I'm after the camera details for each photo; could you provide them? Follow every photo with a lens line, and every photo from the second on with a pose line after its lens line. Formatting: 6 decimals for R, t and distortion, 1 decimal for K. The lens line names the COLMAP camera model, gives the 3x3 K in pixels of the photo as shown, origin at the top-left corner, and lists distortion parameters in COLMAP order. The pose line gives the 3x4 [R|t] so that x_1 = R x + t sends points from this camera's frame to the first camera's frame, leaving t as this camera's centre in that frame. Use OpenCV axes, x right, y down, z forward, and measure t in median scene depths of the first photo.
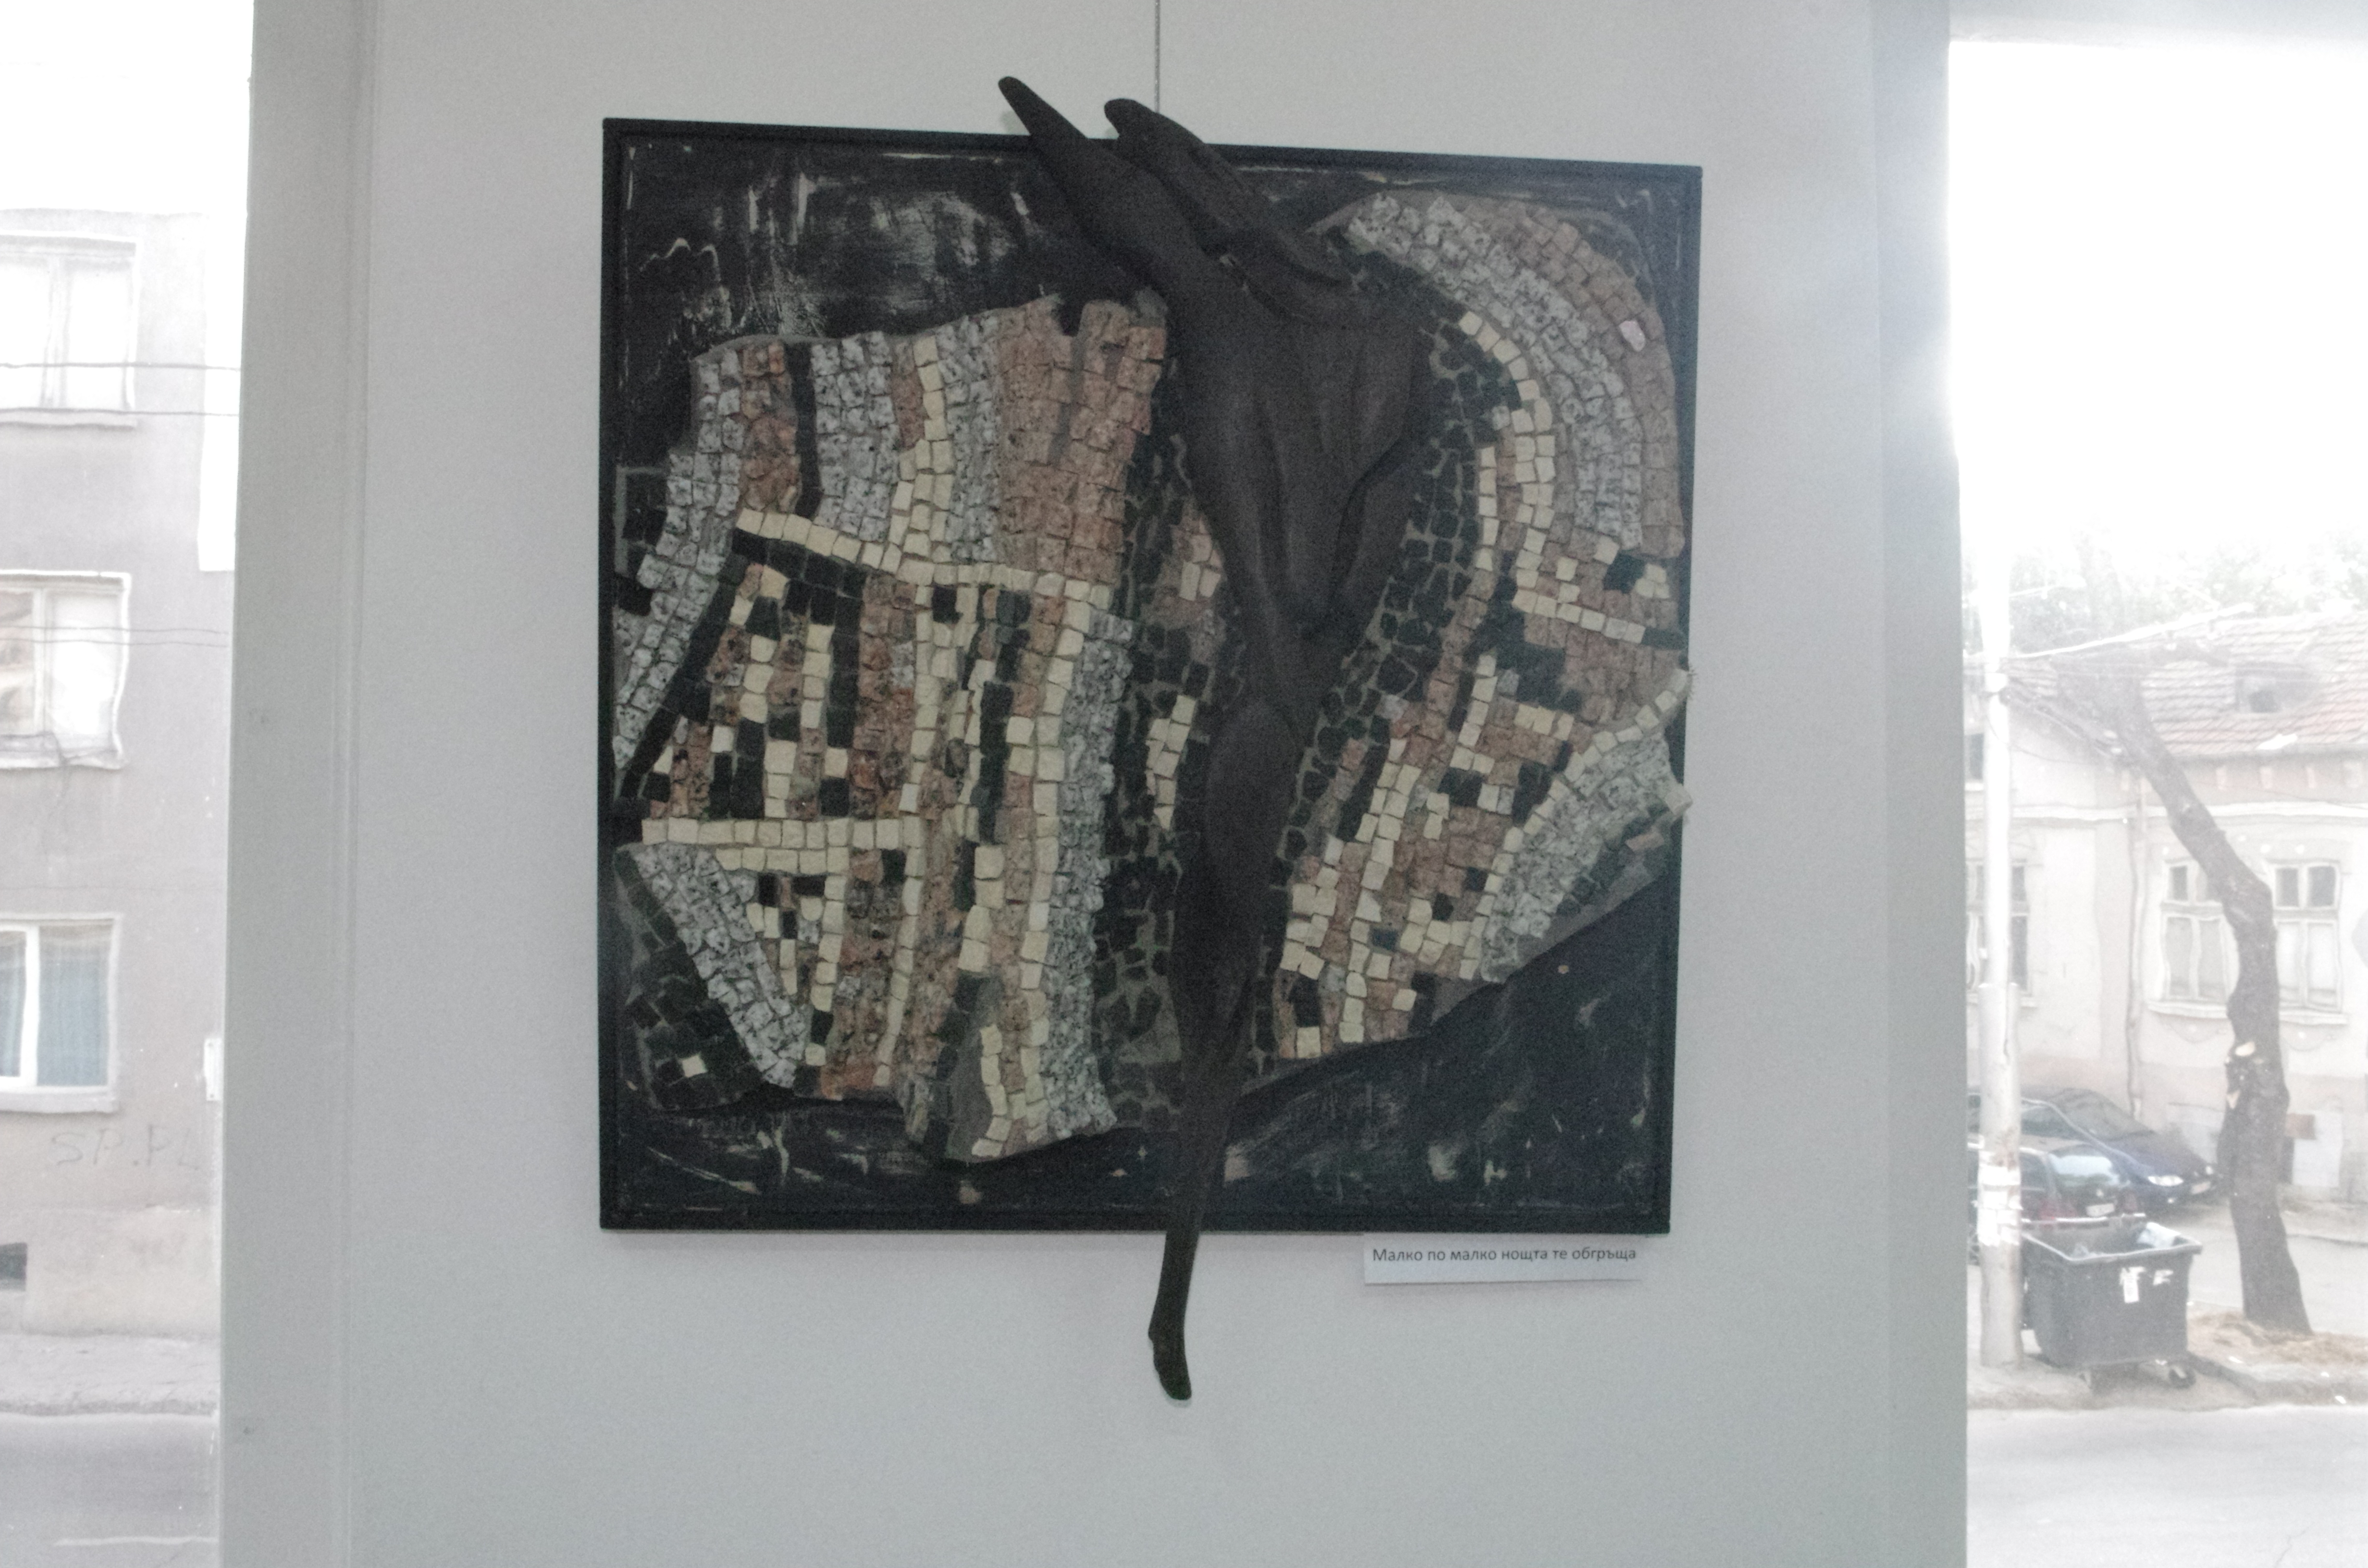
lens RADIAL K [[2115.7, 0, 1183.9], [0, 2115.7, 785.6], [0, 0, 1]] dist [-0.017416, -0.006834]
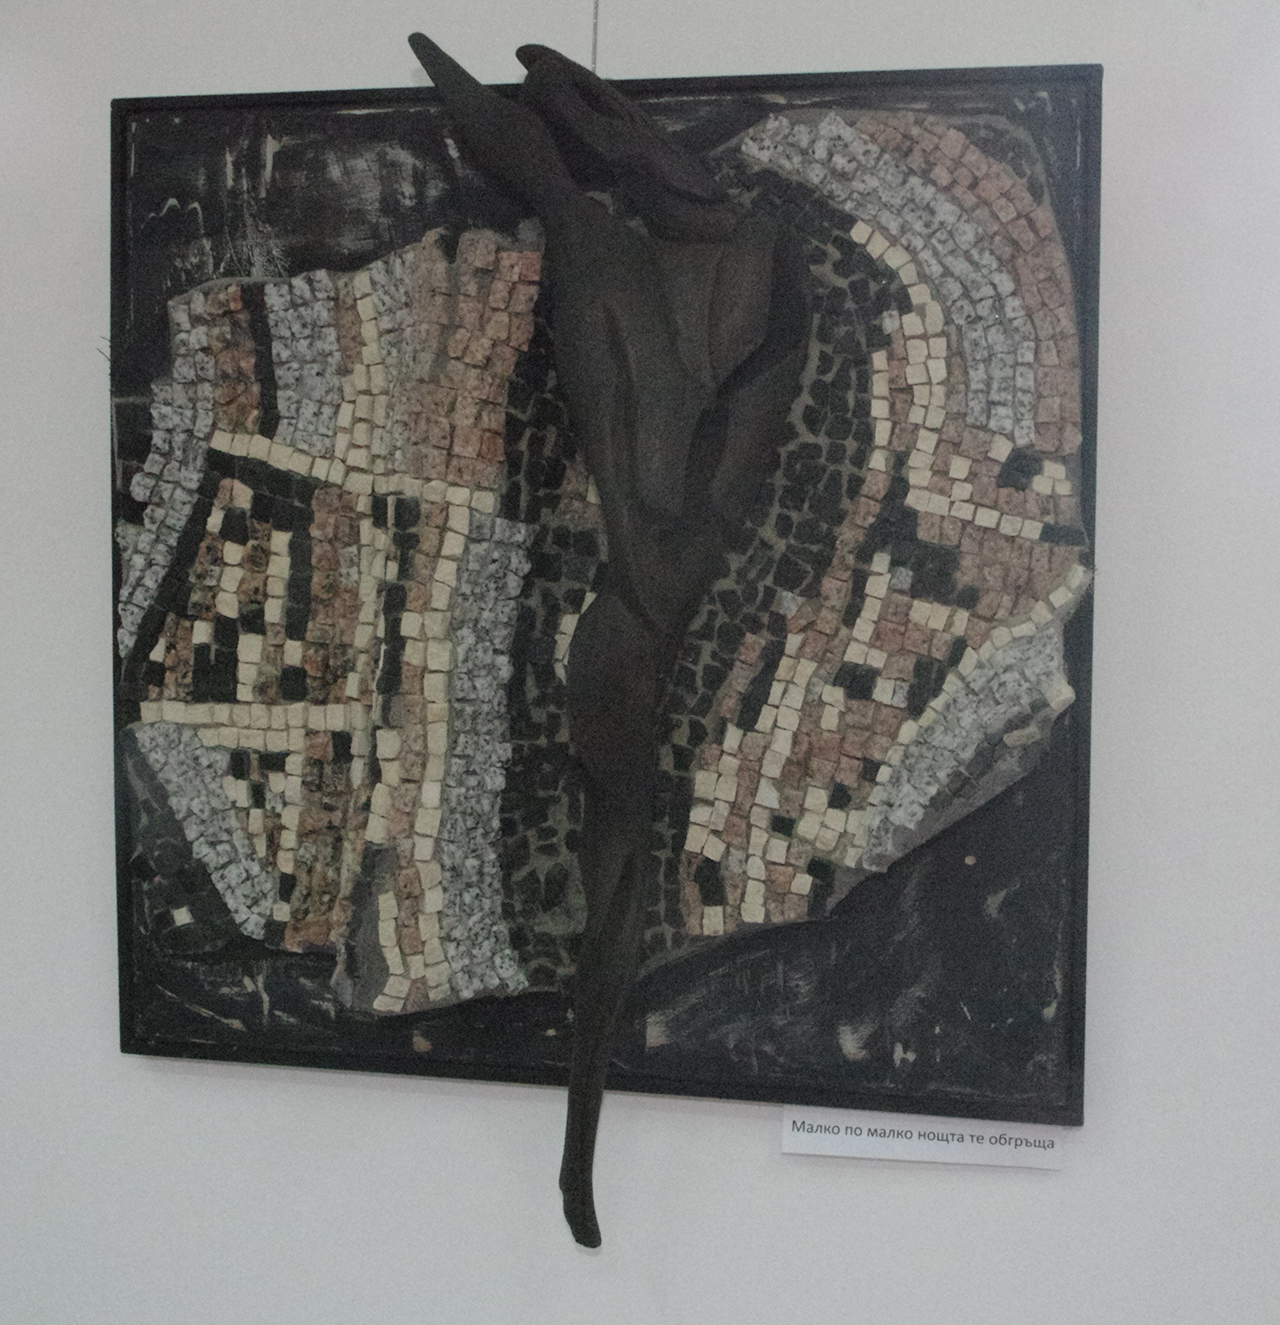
lens RADIAL K [[1804.8, 0, 640.0], [0, 1804.8, 661.0], [0, 0, 1]] dist [-0.025757, 0.000000]
pose [[0.962287, 0.007009, -0.271946, 0.274073], [-0.009401, 0.999928, -0.007493, -0.001242], [0.271874, 0.009767, 0.962283, 0.124149]]
